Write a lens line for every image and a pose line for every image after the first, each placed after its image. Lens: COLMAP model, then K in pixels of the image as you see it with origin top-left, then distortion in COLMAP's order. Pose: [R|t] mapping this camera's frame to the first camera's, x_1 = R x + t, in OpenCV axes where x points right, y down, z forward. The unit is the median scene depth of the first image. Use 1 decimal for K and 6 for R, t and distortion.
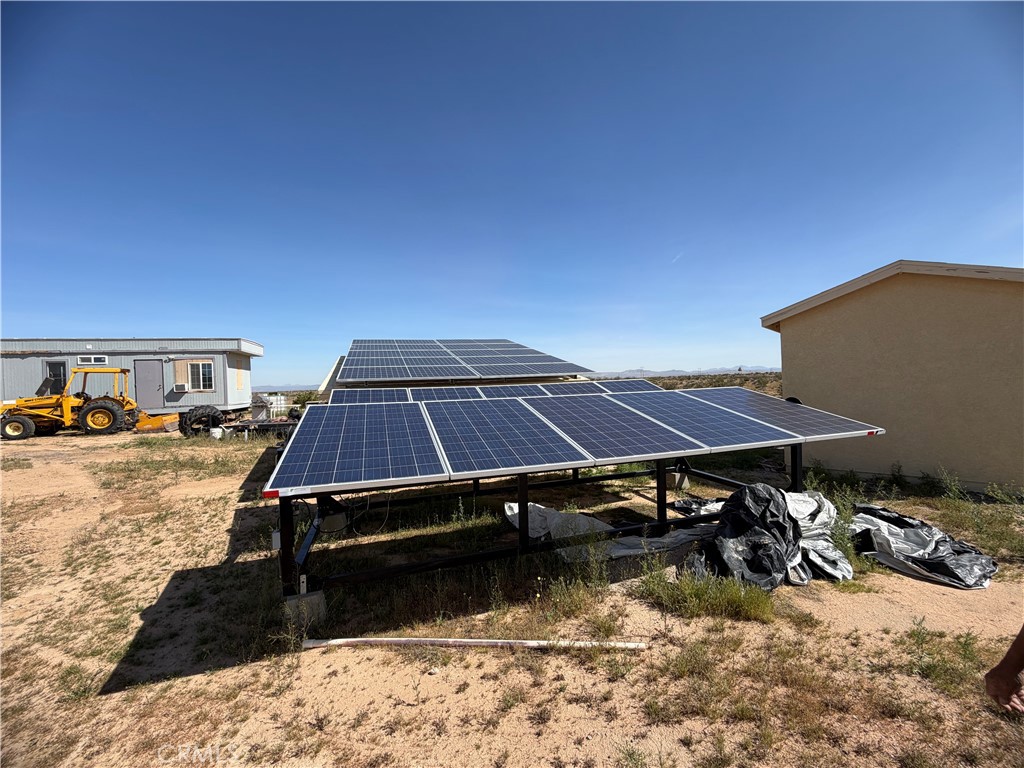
lens RADIAL K [[407.6, 0, 511.9], [0, 407.6, 382.0], [0, 0, 1]] dist [0.001464, -0.000011]
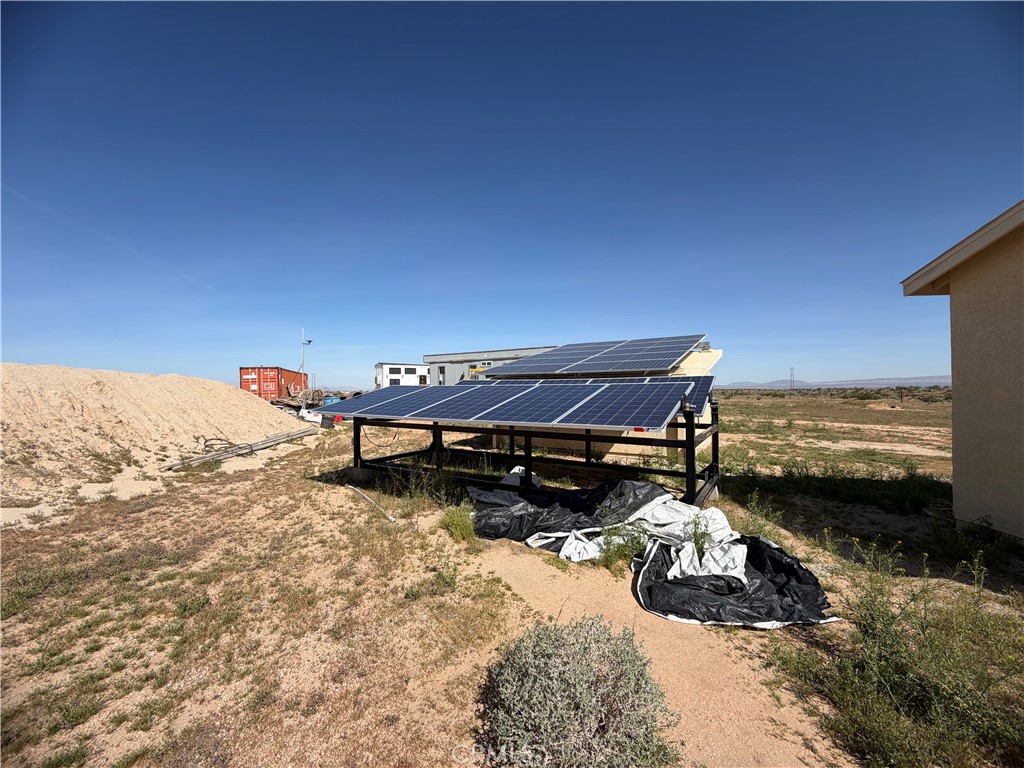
lens RADIAL K [[407.6, 0, 511.5], [0, 407.6, 382.4], [0, 0, 1]] dist [0.001464, -0.000011]
pose [[0.617807, 0.014011, -0.786205, 0.734013], [-0.009909, 0.999901, 0.010032, 0.009039], [0.786267, 0.001593, 0.617884, 0.117562]]
